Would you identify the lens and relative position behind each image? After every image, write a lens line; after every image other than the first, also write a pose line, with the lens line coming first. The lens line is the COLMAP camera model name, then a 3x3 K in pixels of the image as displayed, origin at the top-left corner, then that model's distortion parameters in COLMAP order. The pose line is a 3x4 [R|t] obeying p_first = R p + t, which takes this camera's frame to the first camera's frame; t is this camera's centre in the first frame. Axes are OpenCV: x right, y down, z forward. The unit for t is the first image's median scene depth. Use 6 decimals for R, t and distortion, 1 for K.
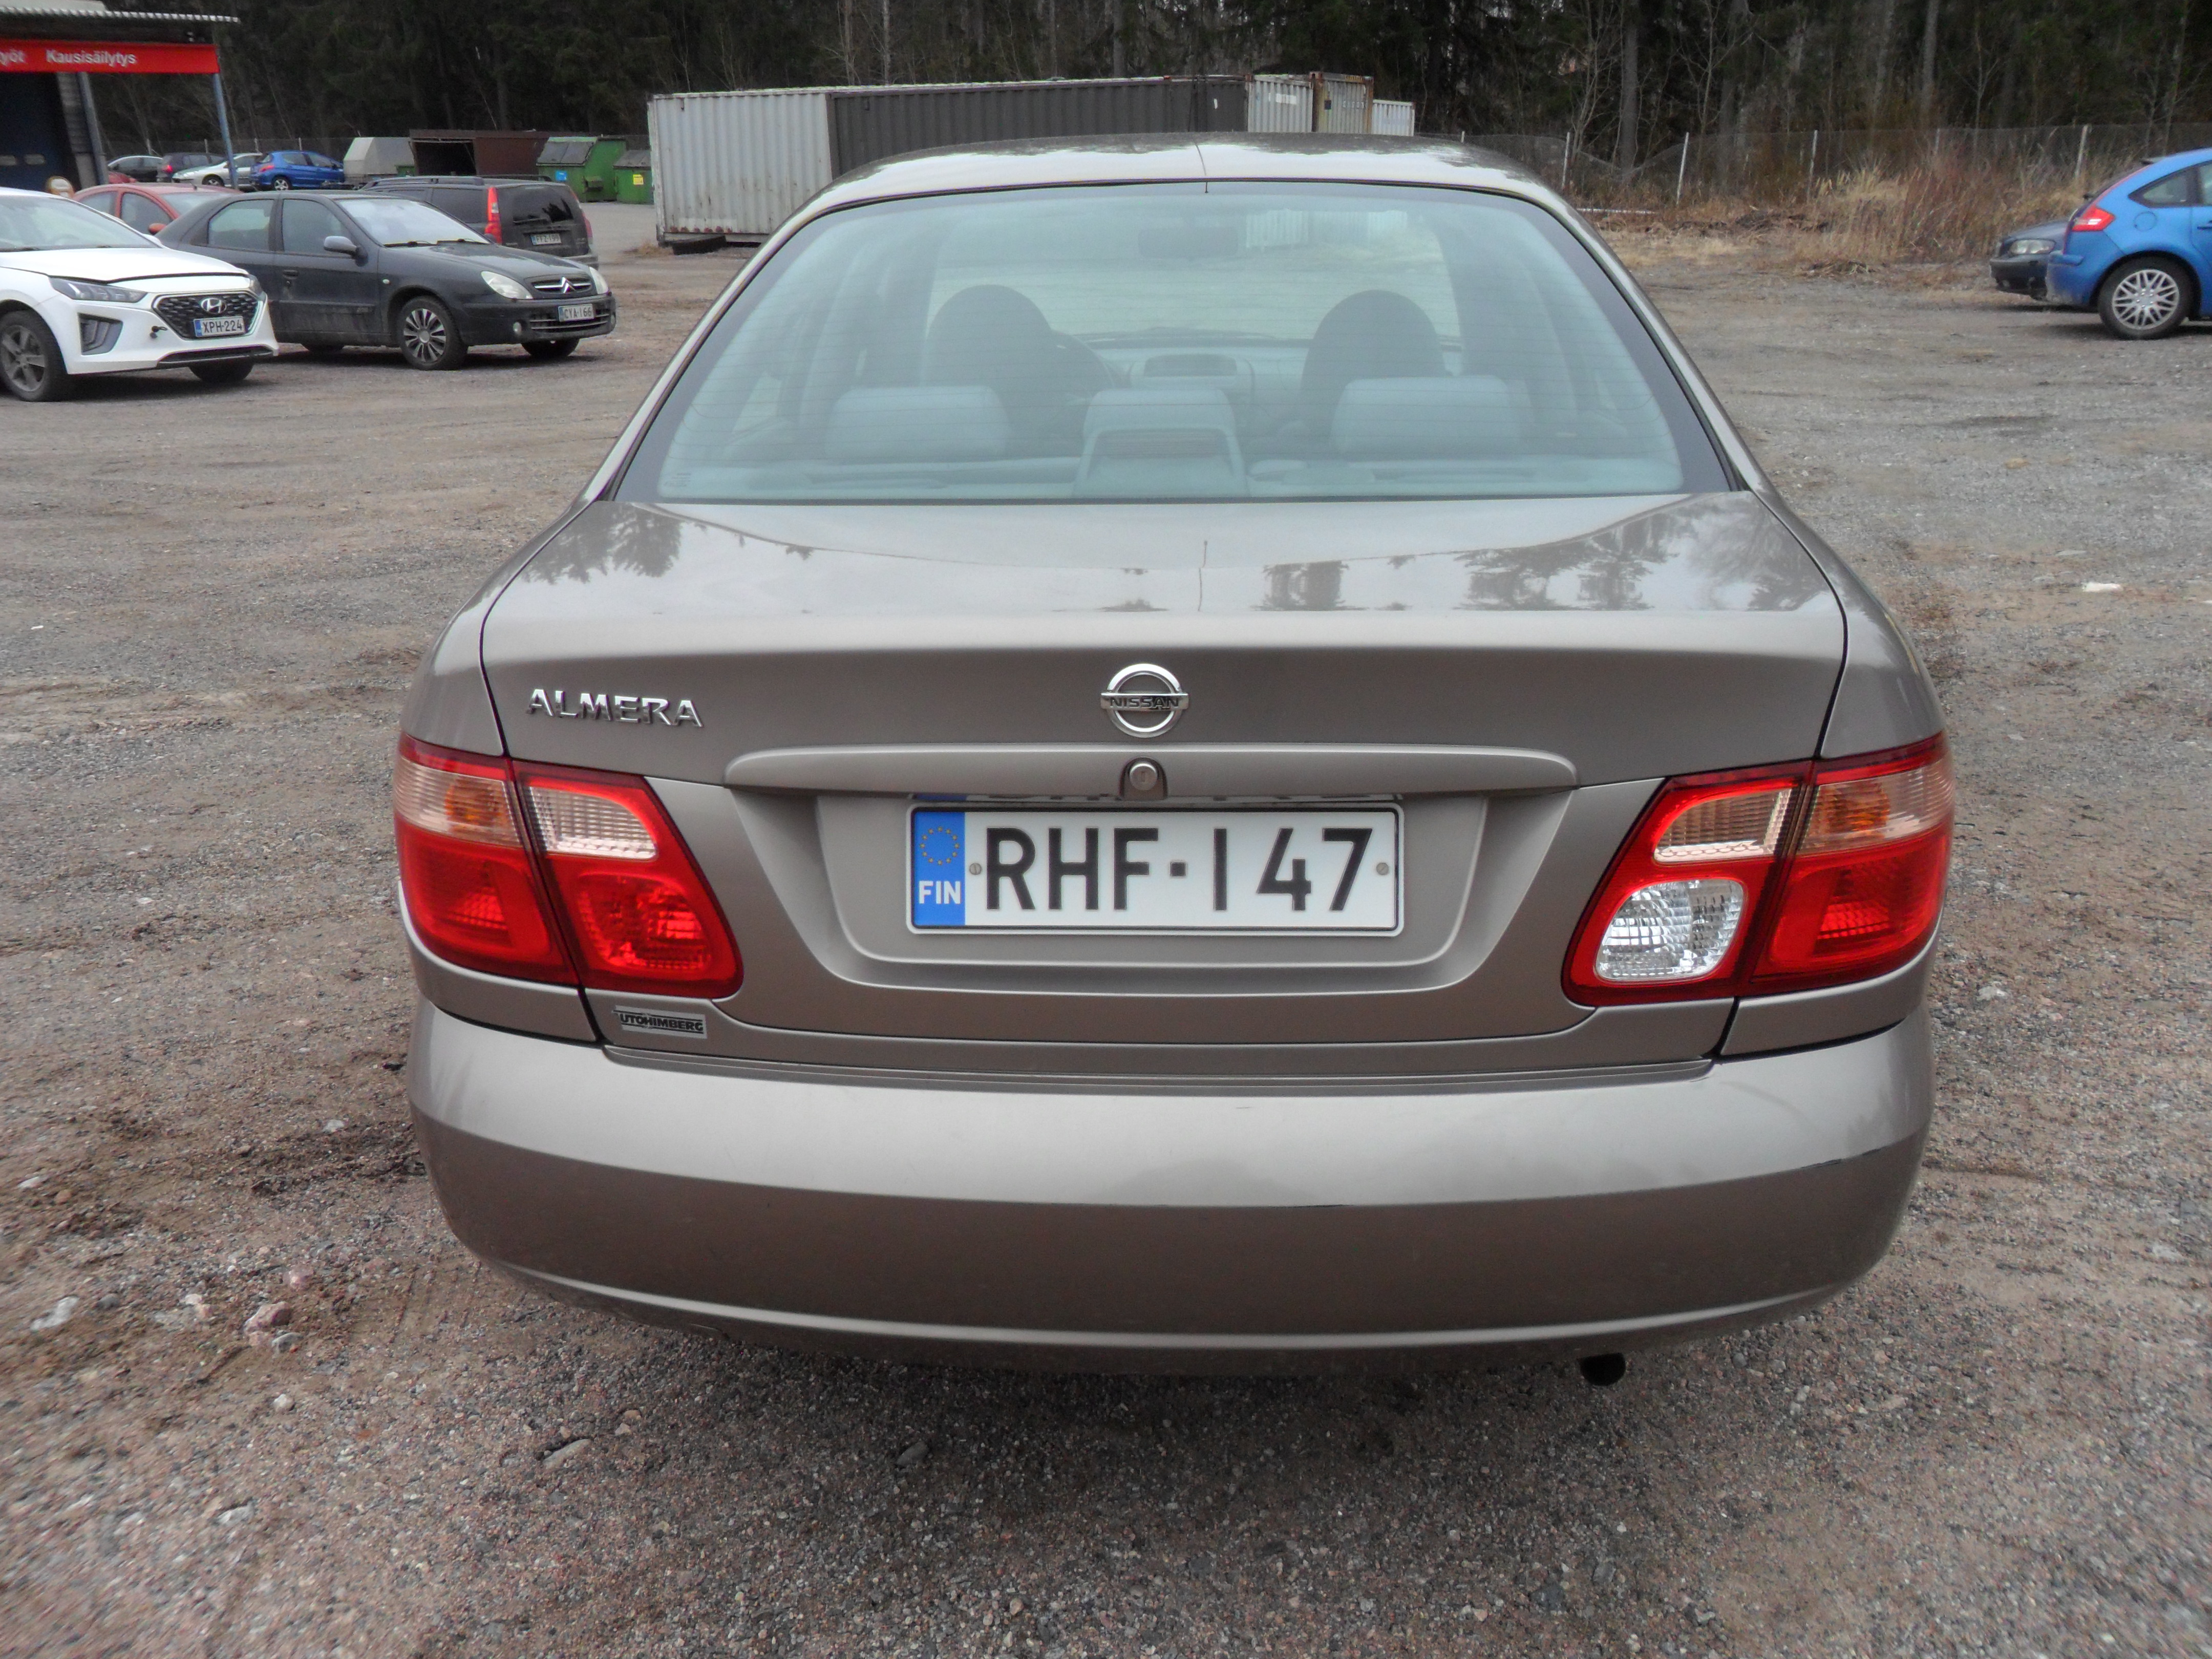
lens RADIAL K [[1802.3, 0, 1098.3], [0, 1802.3, 763.8], [0, 0, 1]] dist [-0.036228, 0.044634]
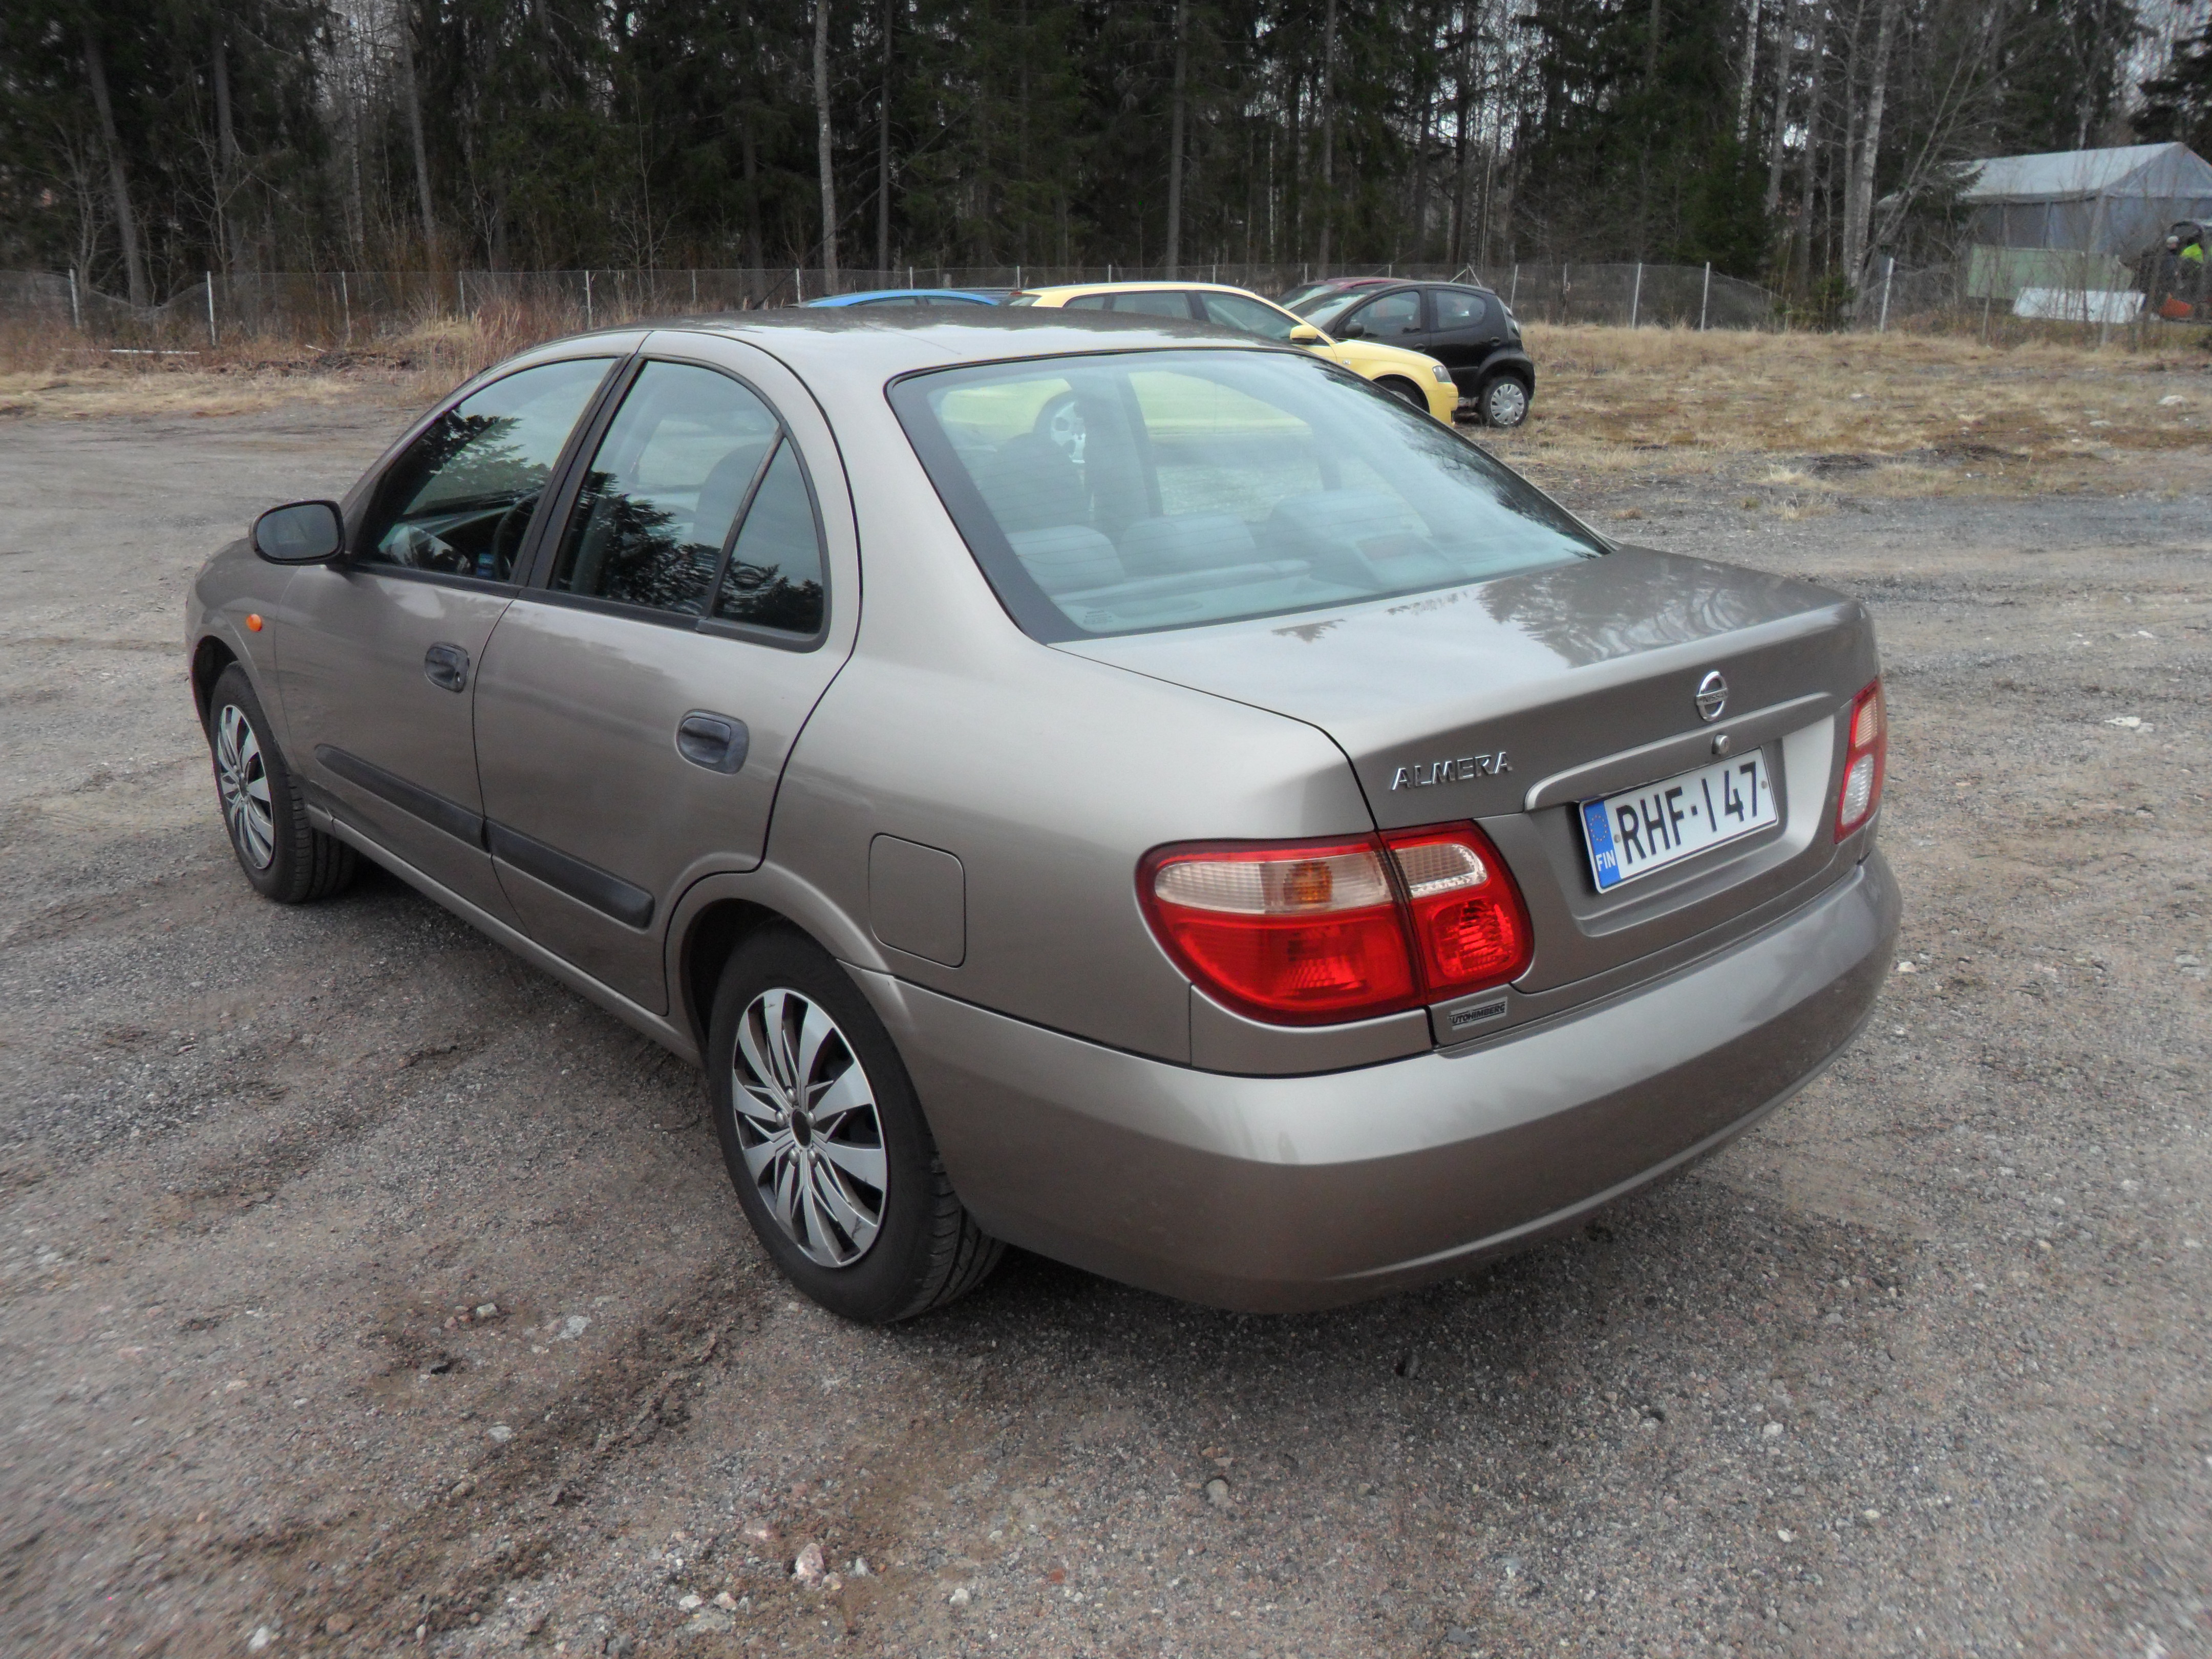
lens RADIAL K [[1802.3, 0, 1098.3], [0, 1802.3, 763.8], [0, 0, 1]] dist [-0.036228, 0.044634]
pose [[0.707007, -0.166520, 0.687323, -1.311490], [0.214824, 0.976528, 0.015610, -0.107630], [-0.673789, 0.136618, 0.726185, 0.247665]]
